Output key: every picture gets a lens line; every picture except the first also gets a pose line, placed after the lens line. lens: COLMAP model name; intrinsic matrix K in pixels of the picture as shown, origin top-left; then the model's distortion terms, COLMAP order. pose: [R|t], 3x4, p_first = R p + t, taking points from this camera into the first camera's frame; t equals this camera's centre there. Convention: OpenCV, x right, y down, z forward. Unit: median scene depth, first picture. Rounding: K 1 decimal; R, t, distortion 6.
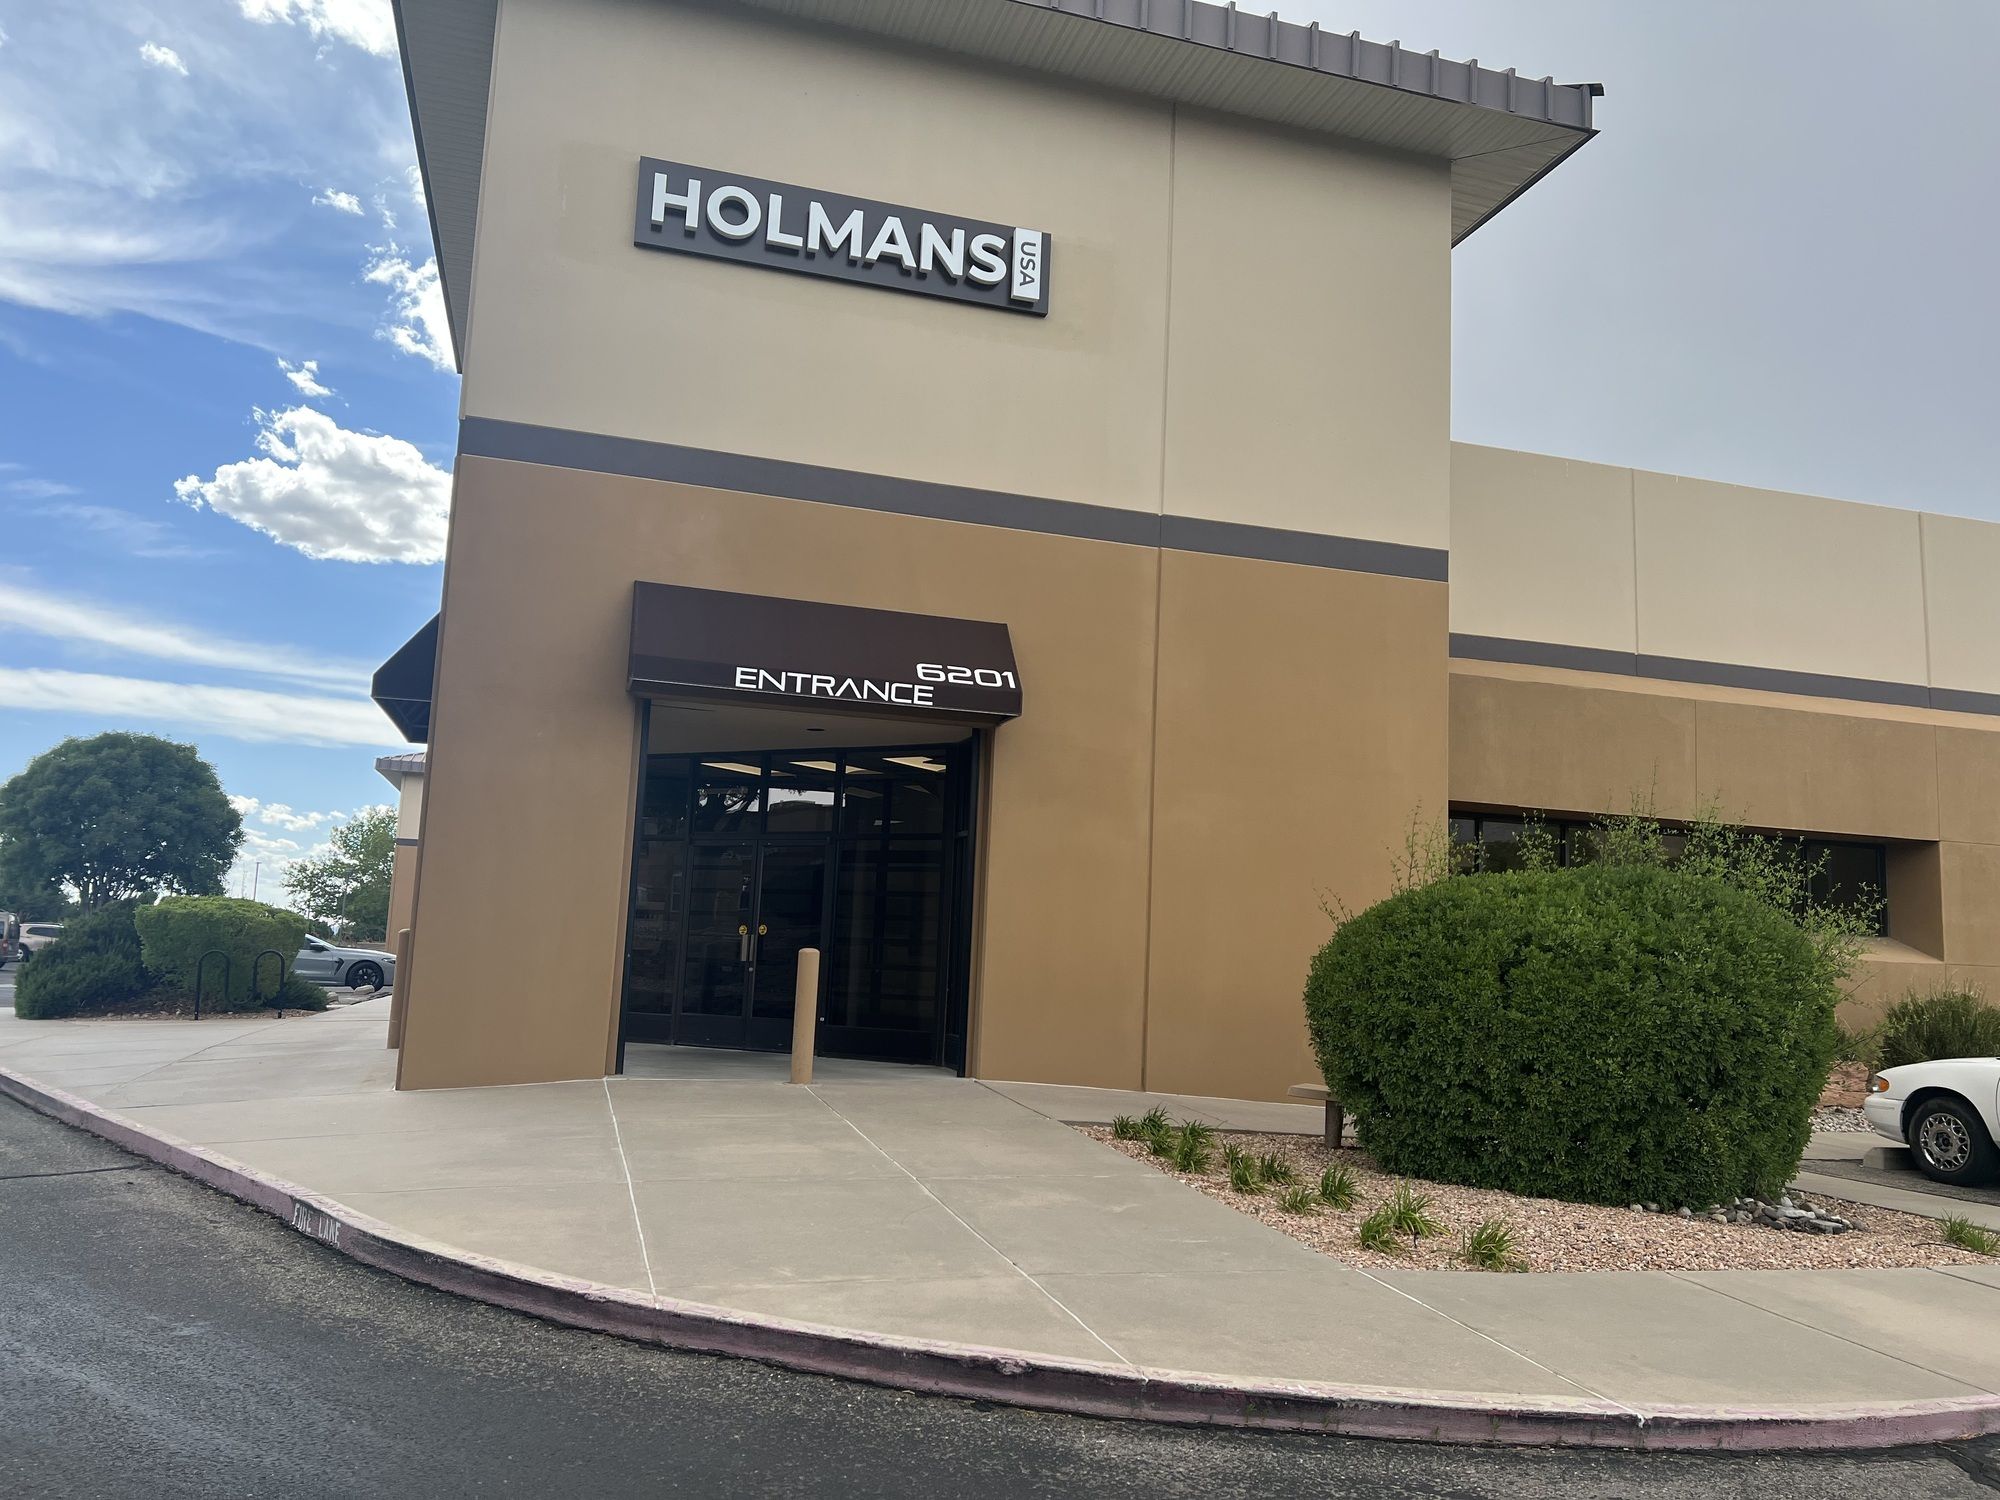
lens RADIAL K [[1481.0, 0, 1008.4], [0, 1481.0, 762.4], [0, 0, 1]] dist [0.079696, -0.084748]
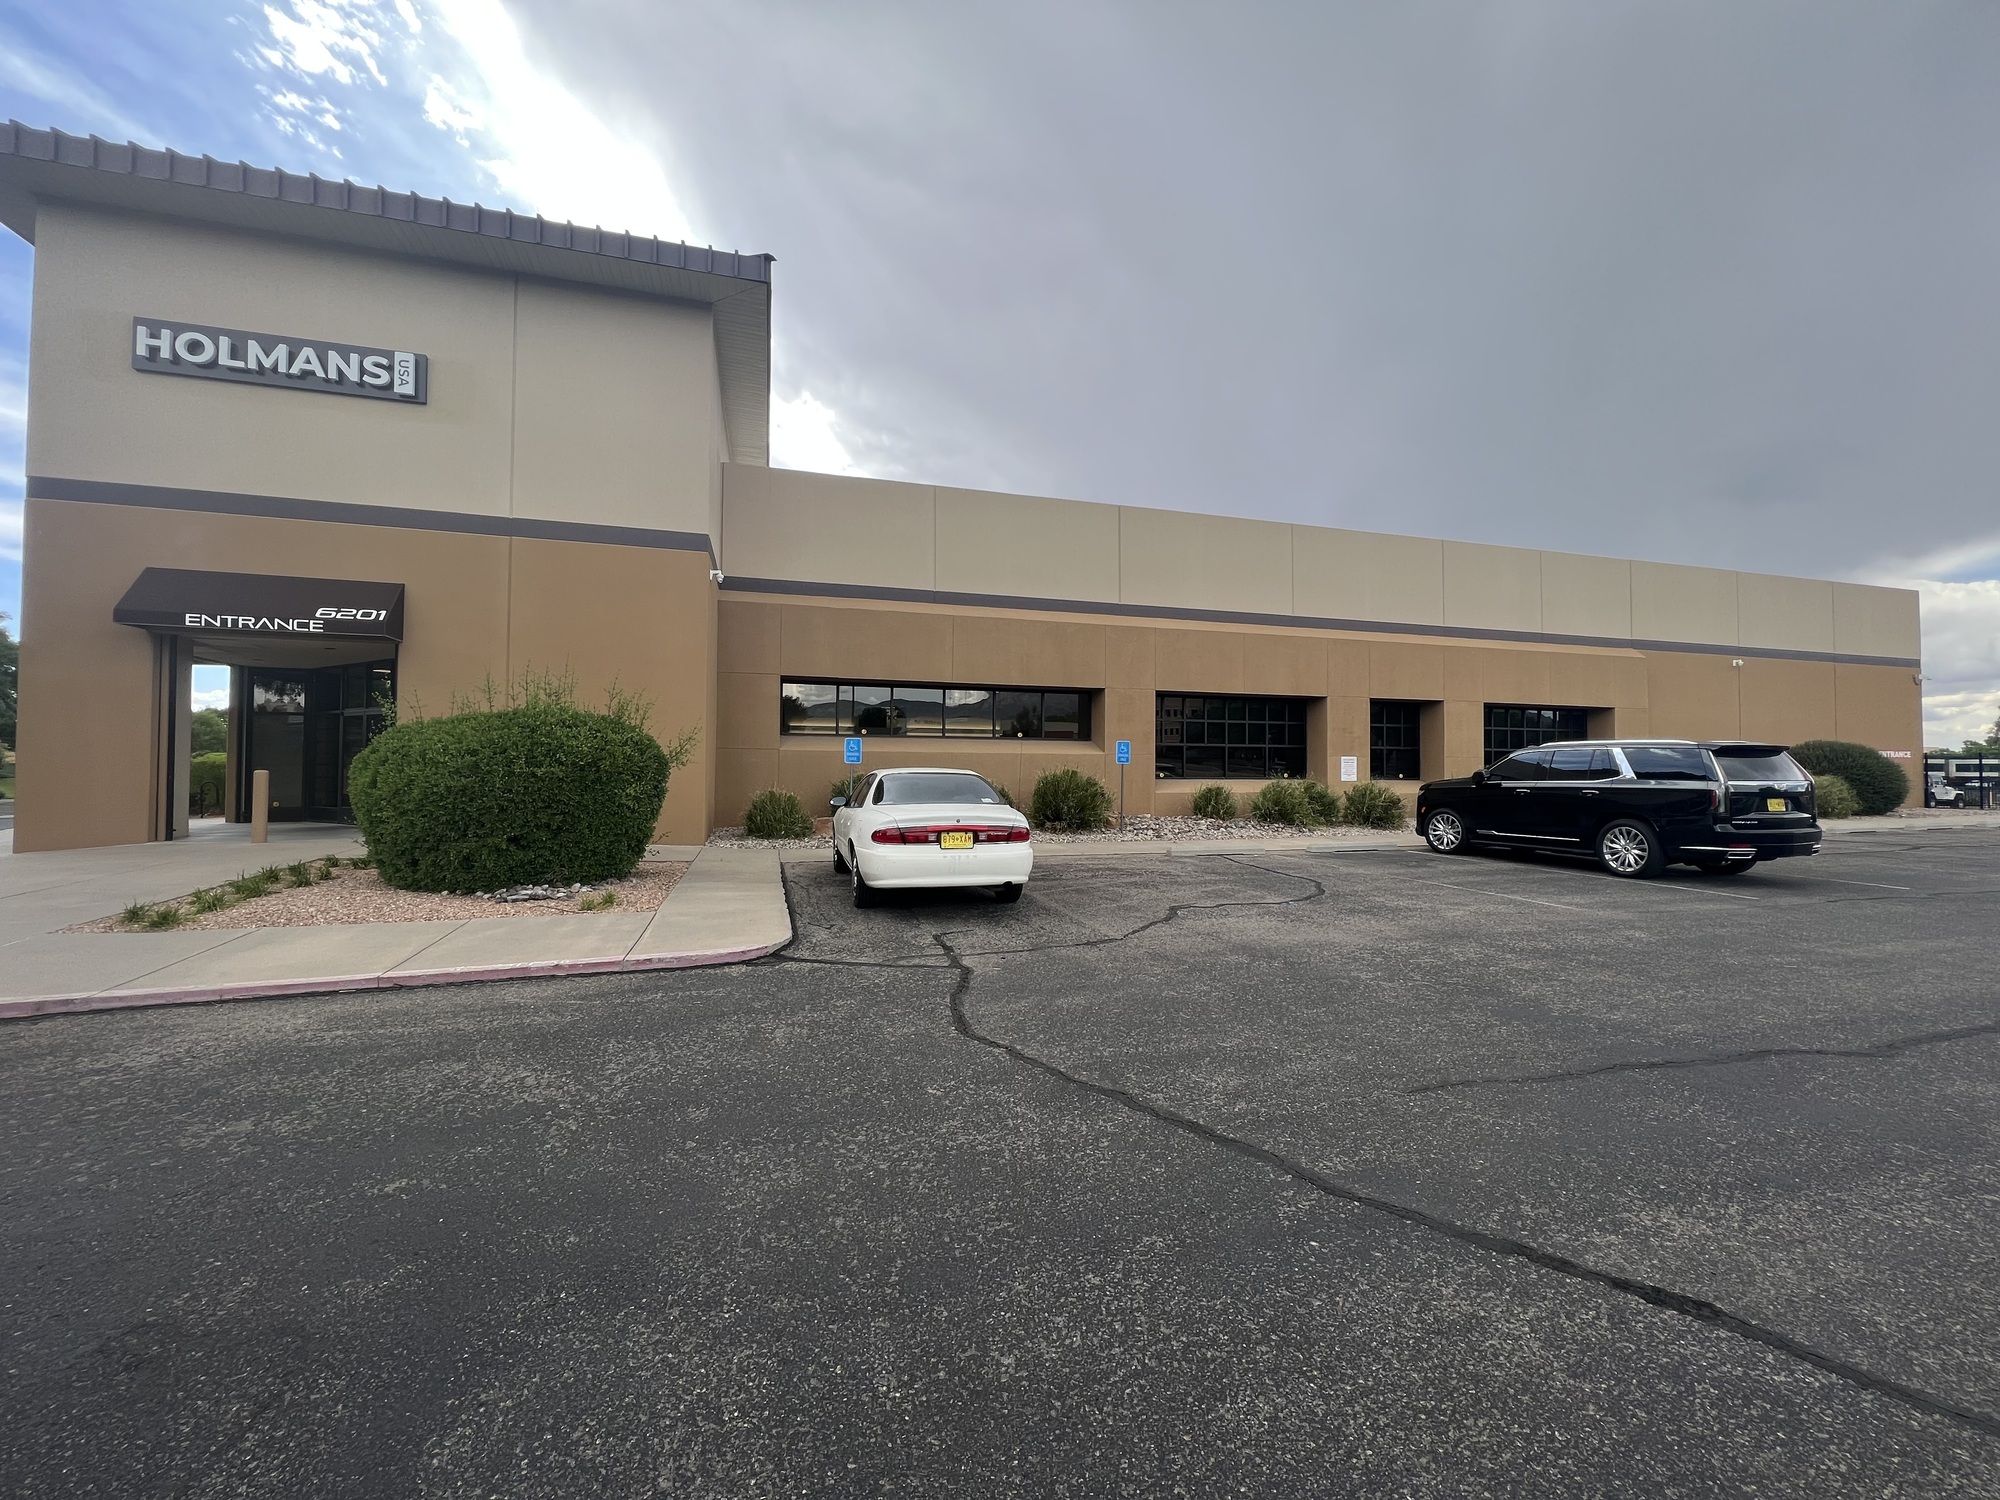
lens RADIAL K [[792.5, 0, 1000.3], [0, 792.5, 753.5], [0, 0, 1]] dist [-0.002466, 0.000633]
pose [[0.999336, -0.036313, -0.002838, 0.737618], [0.036407, 0.993535, 0.107526, 0.033281], [-0.001085, -0.107558, 0.994198, 0.041963]]
